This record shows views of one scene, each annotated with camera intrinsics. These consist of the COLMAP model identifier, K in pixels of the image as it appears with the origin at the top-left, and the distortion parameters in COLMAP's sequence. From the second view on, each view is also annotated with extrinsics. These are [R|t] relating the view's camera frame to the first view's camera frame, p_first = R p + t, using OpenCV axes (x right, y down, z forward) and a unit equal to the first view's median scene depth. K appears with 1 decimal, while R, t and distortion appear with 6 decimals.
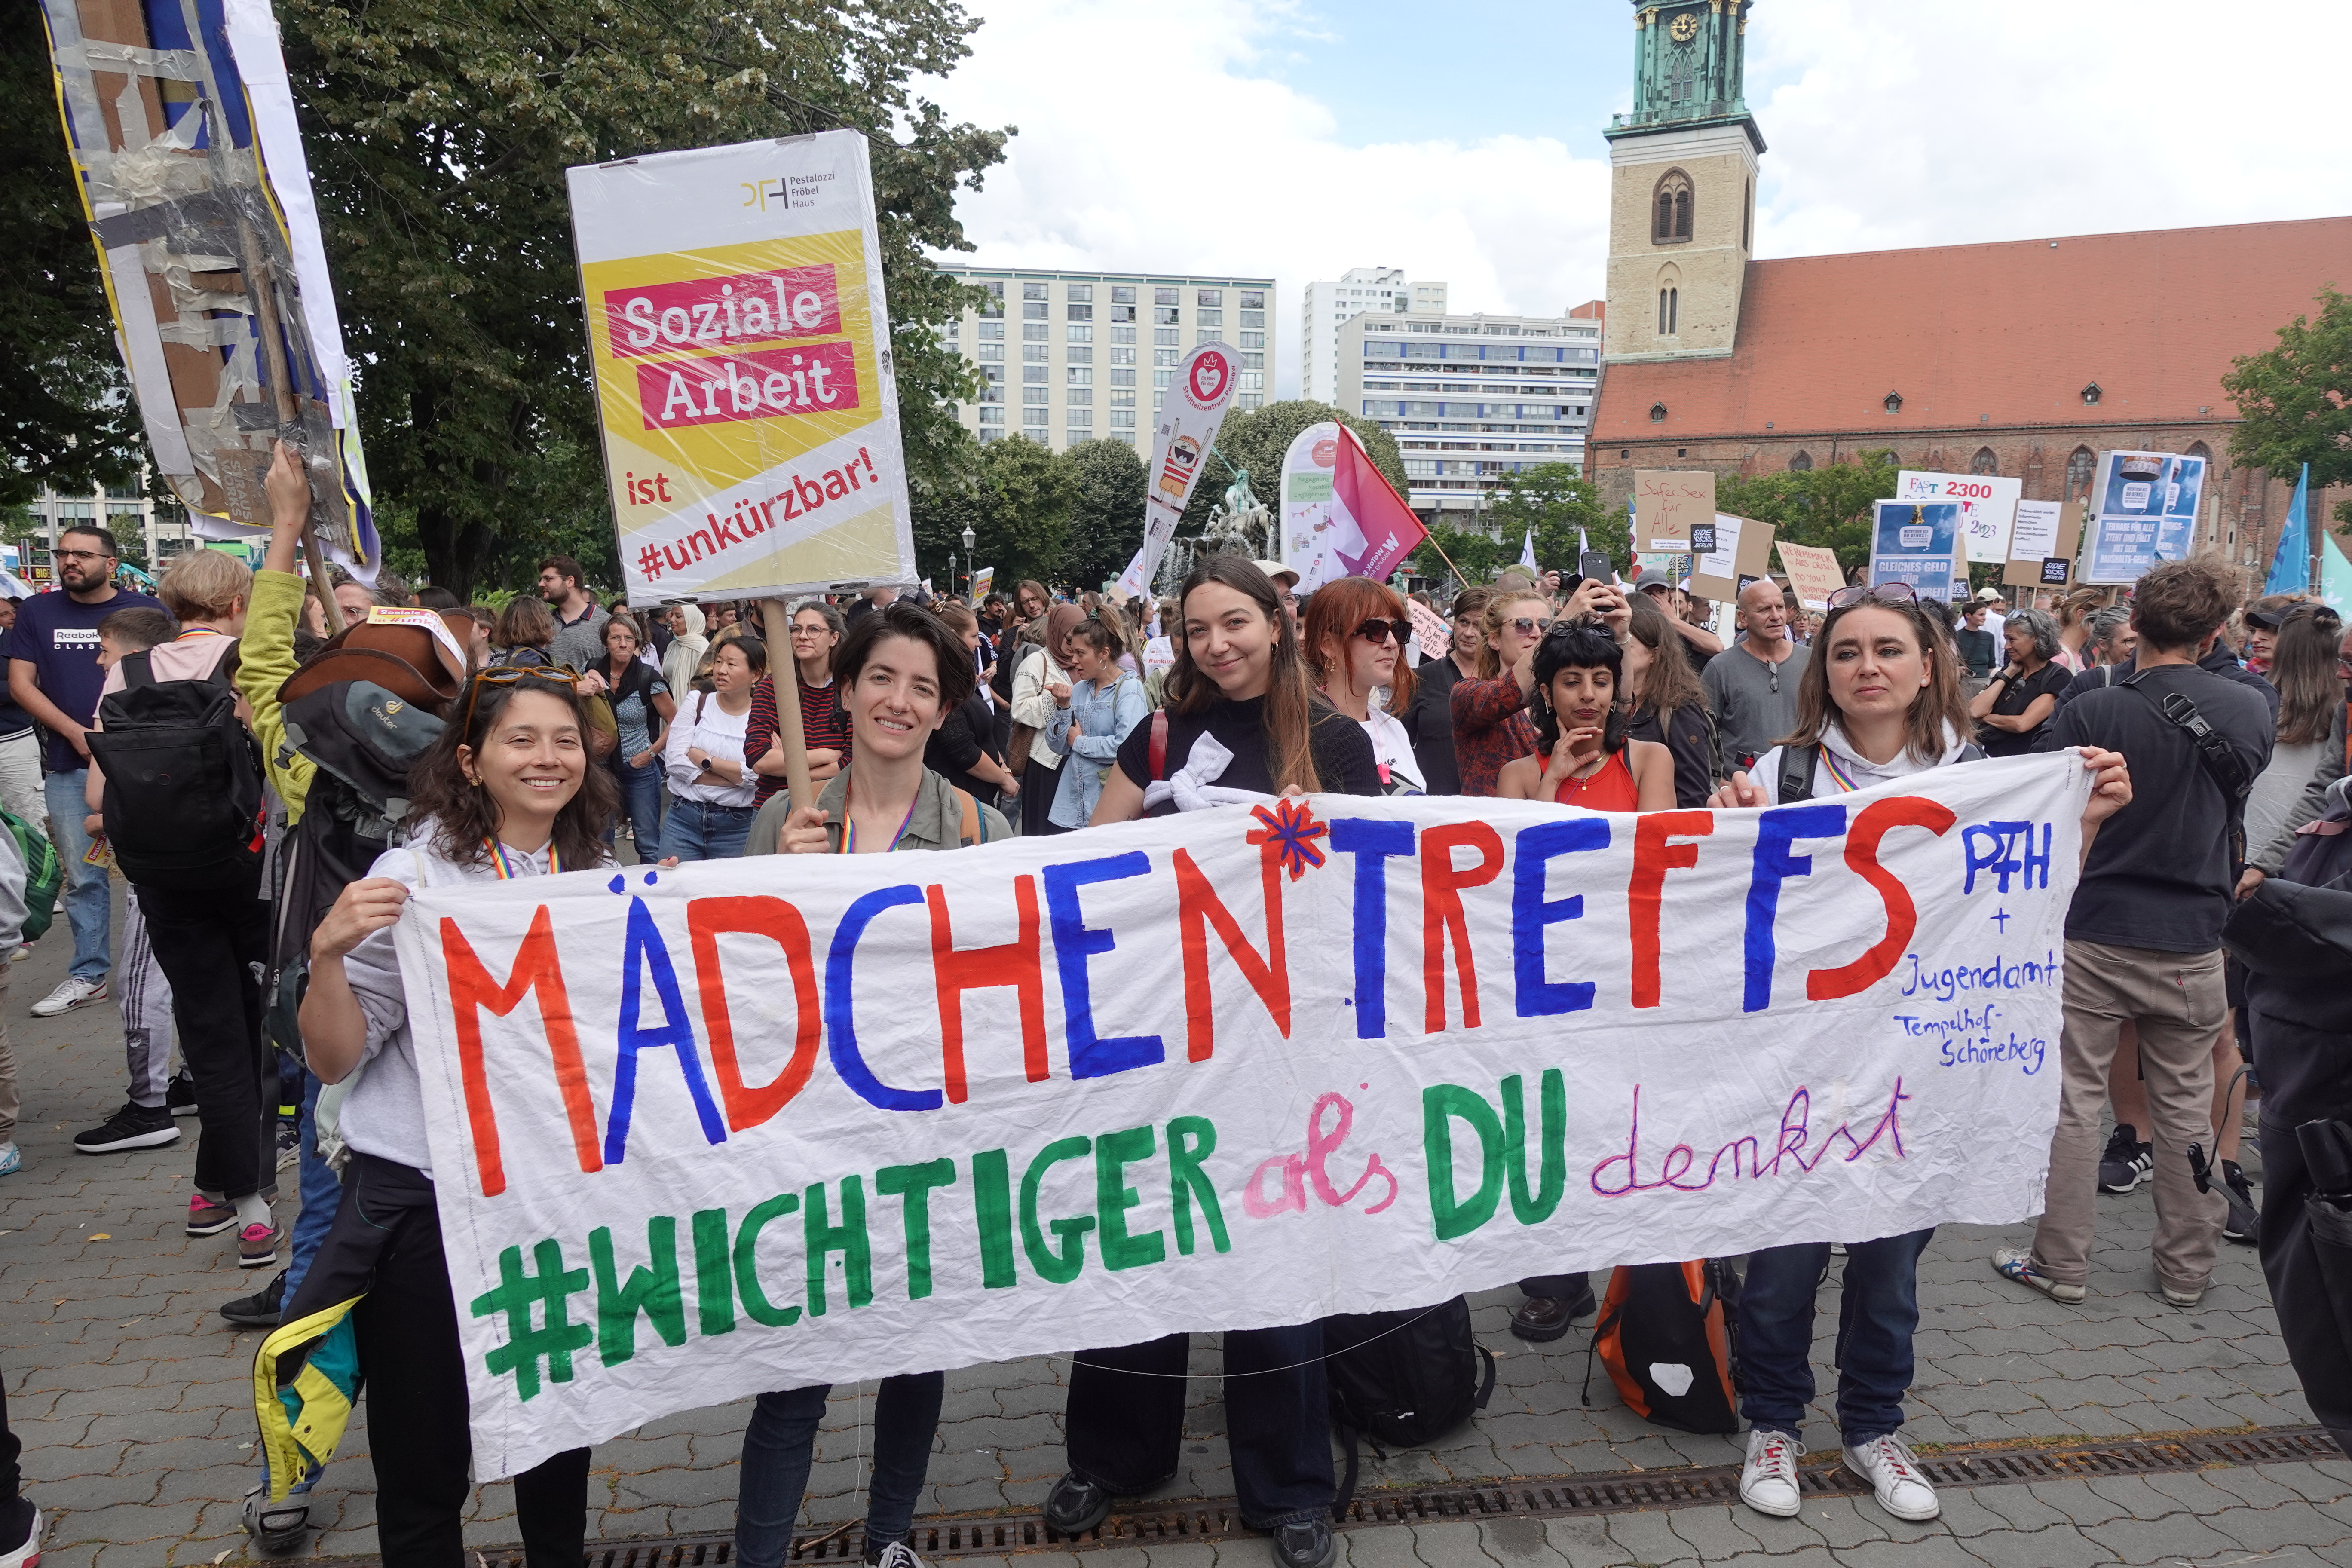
lens RADIAL K [[1654.6, 0, 1174.9], [0, 1654.6, 783.6], [0, 0, 1]] dist [0.005583, -0.007410]
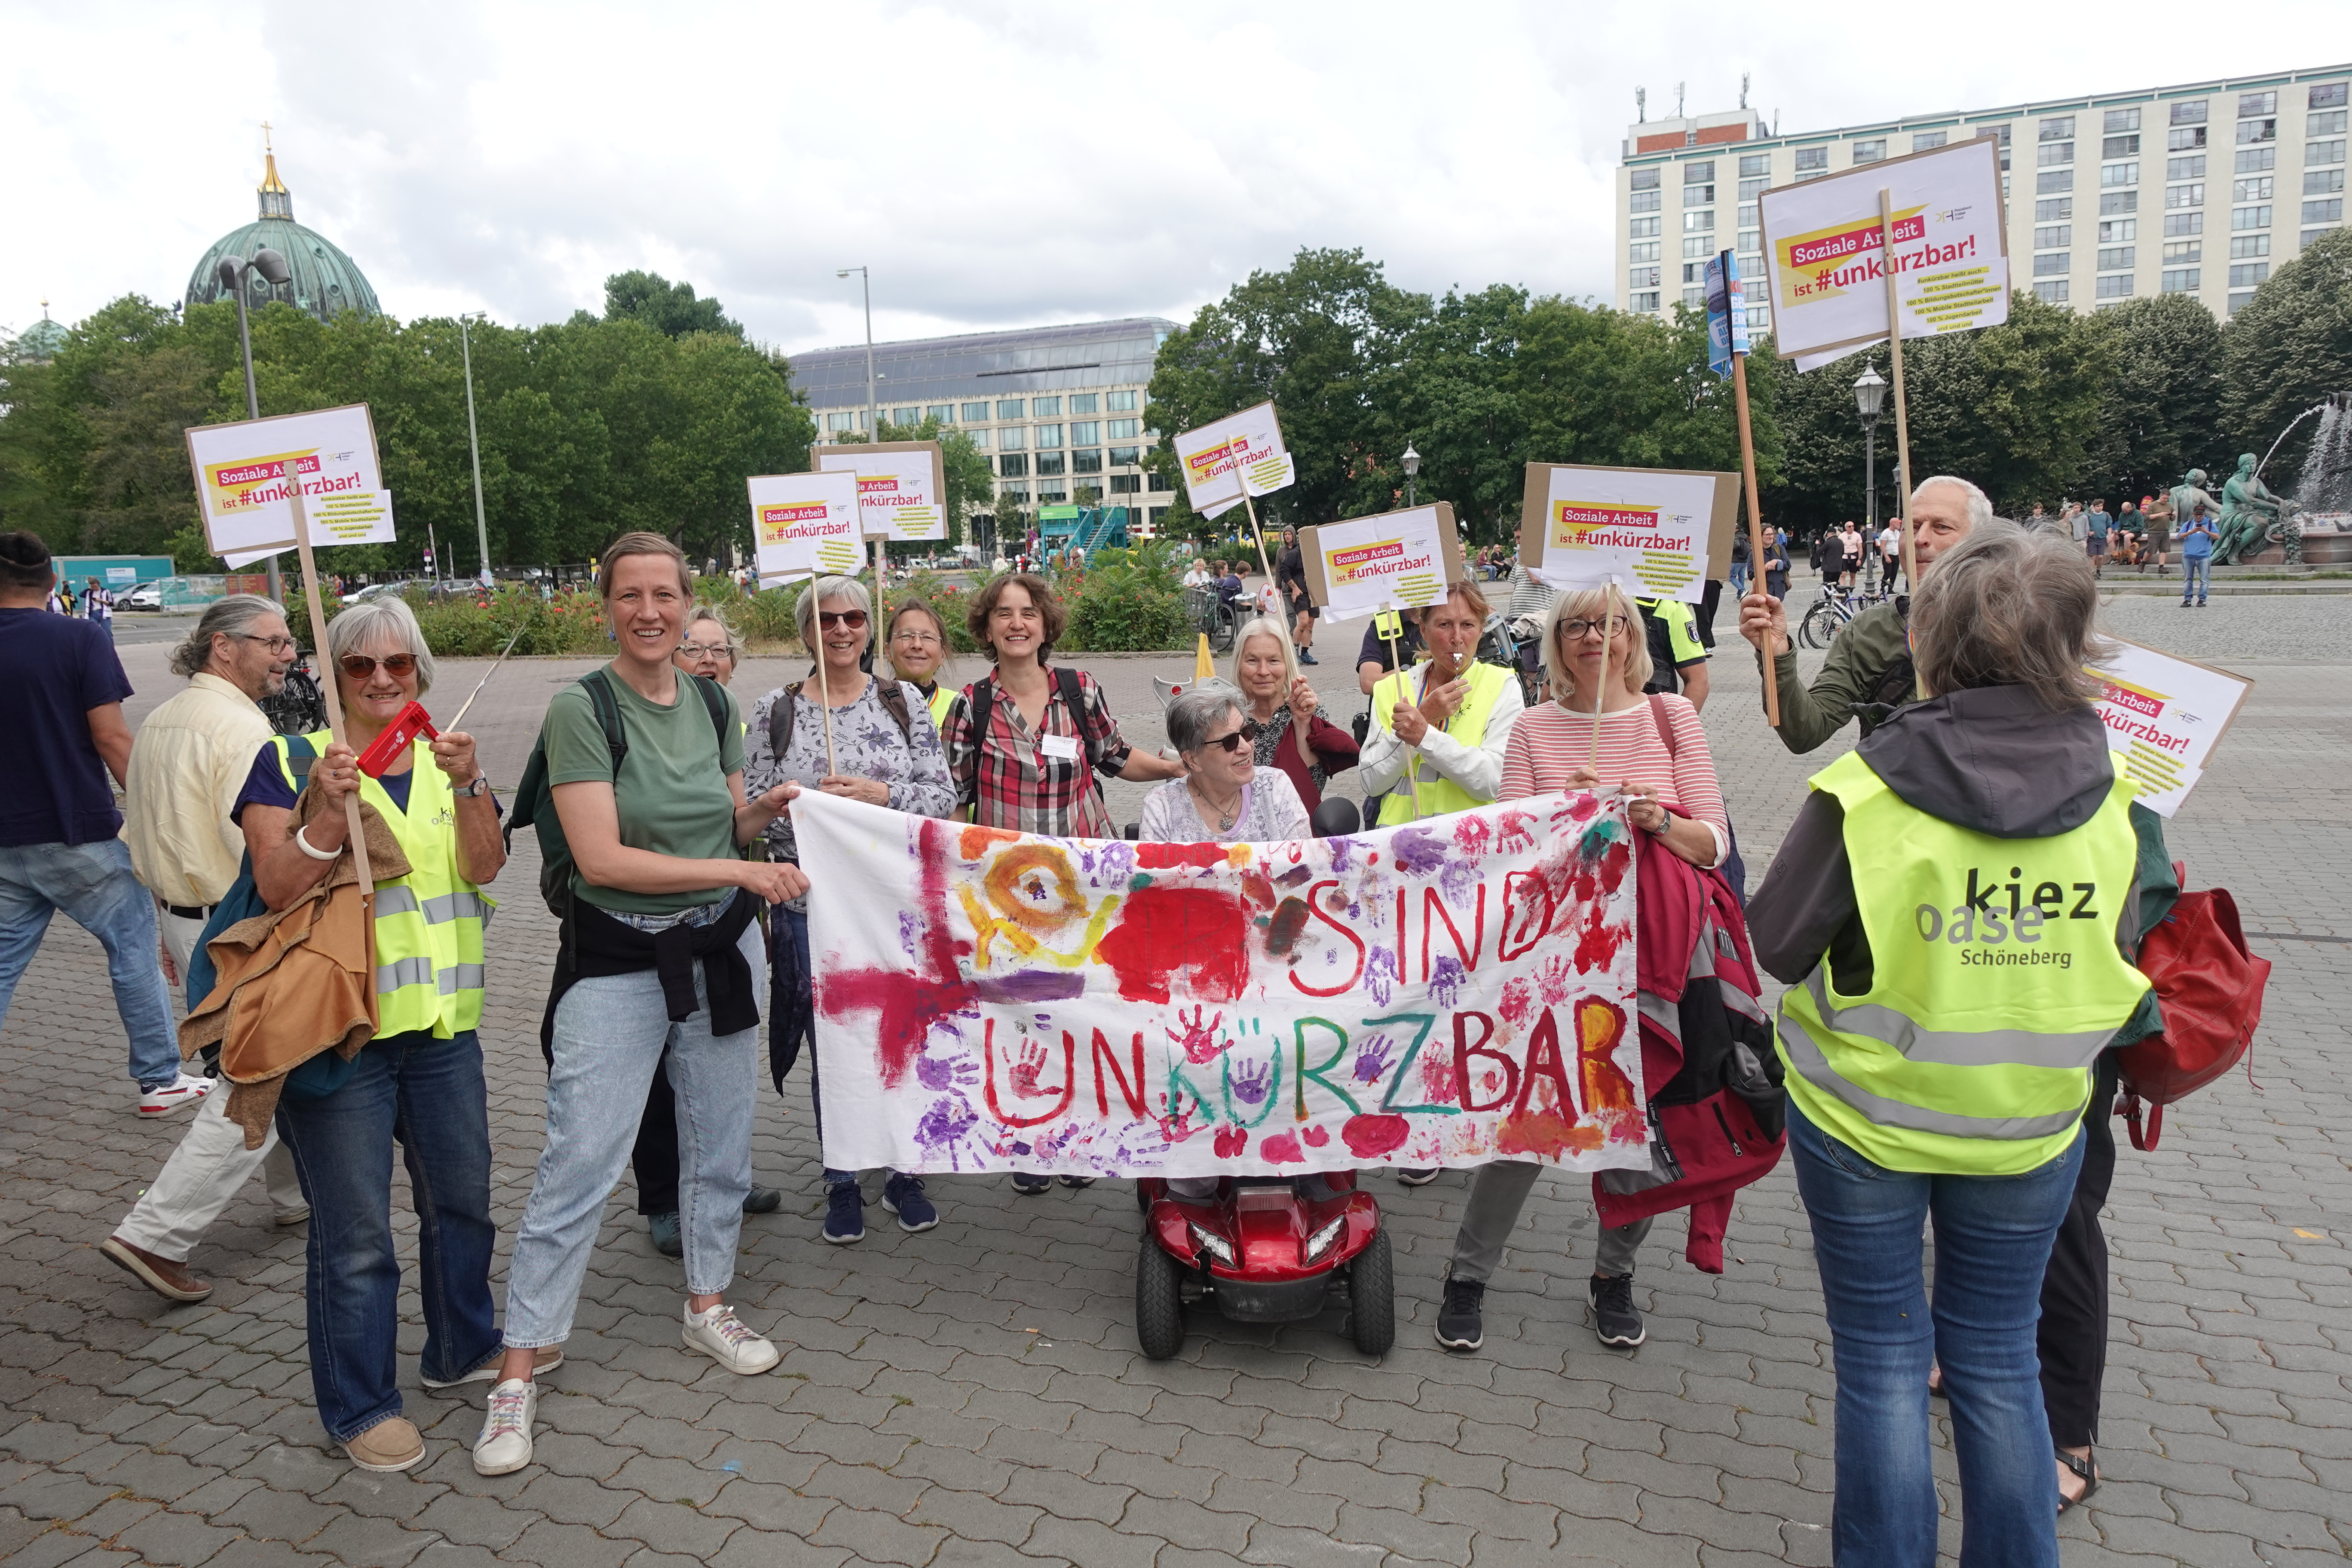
lens RADIAL K [[1654.6, 0, 1178.3], [0, 1654.6, 780.9], [0, 0, 1]] dist [0.005583, -0.007410]
pose [[0.845681, 0.034256, -0.532588, -0.012272], [-0.016777, 0.999151, 0.037624, -0.019331], [0.533425, -0.022883, 0.845538, 0.168284]]
